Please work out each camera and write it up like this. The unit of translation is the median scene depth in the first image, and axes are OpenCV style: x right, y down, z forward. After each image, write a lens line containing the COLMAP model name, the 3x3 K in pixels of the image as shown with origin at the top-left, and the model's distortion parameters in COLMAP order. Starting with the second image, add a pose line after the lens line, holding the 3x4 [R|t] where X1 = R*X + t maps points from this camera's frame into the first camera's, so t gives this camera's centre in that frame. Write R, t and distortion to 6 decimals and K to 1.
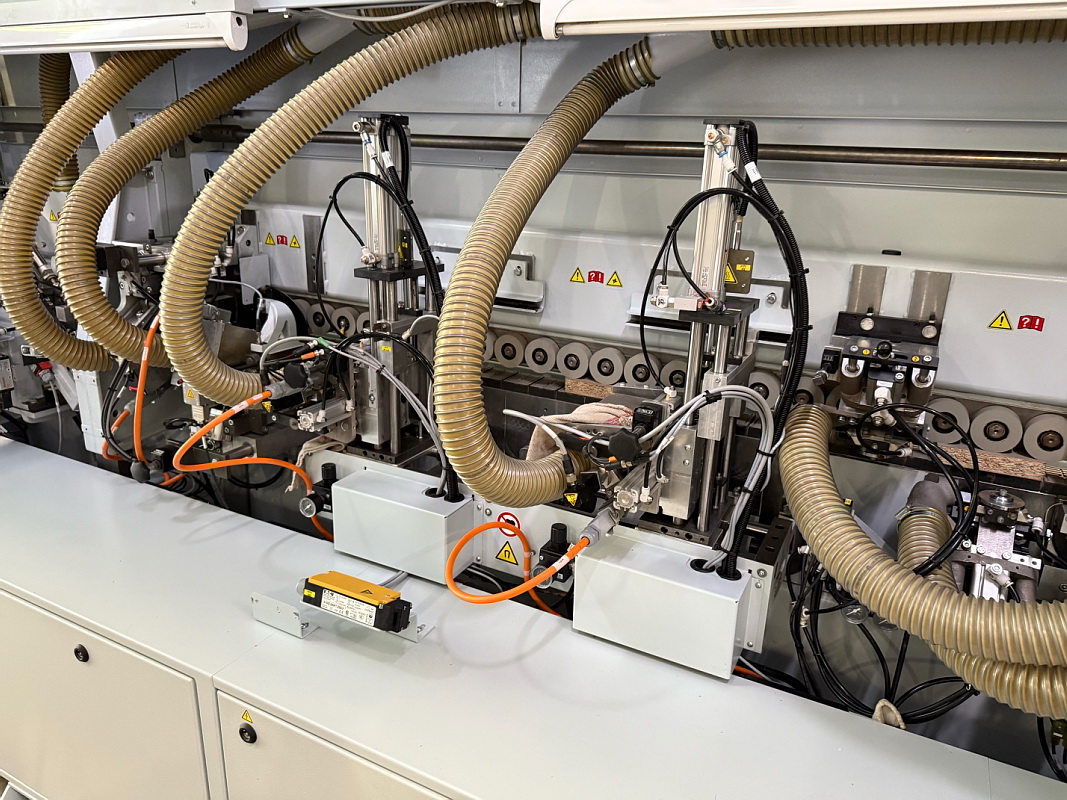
lens RADIAL K [[752.5, 0, 539.3], [0, 752.5, 399.9], [0, 0, 1]] dist [0.027239, -0.038210]
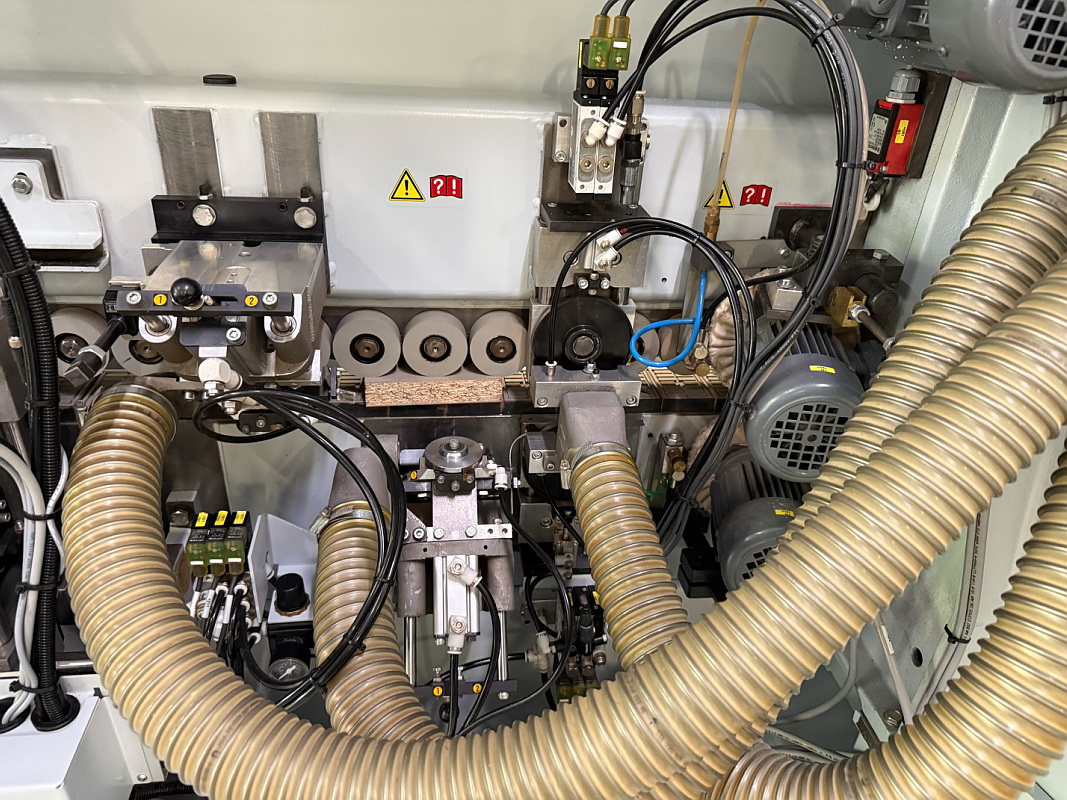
lens RADIAL K [[752.5, 0, 536.7], [0, 752.5, 409.2], [0, 0, 1]] dist [0.027239, -0.038210]
pose [[0.823869, -0.277532, 0.494182, 0.324938], [0.147014, 0.946710, 0.286578, -0.090887], [-0.547382, -0.163450, 0.820766, 0.372342]]
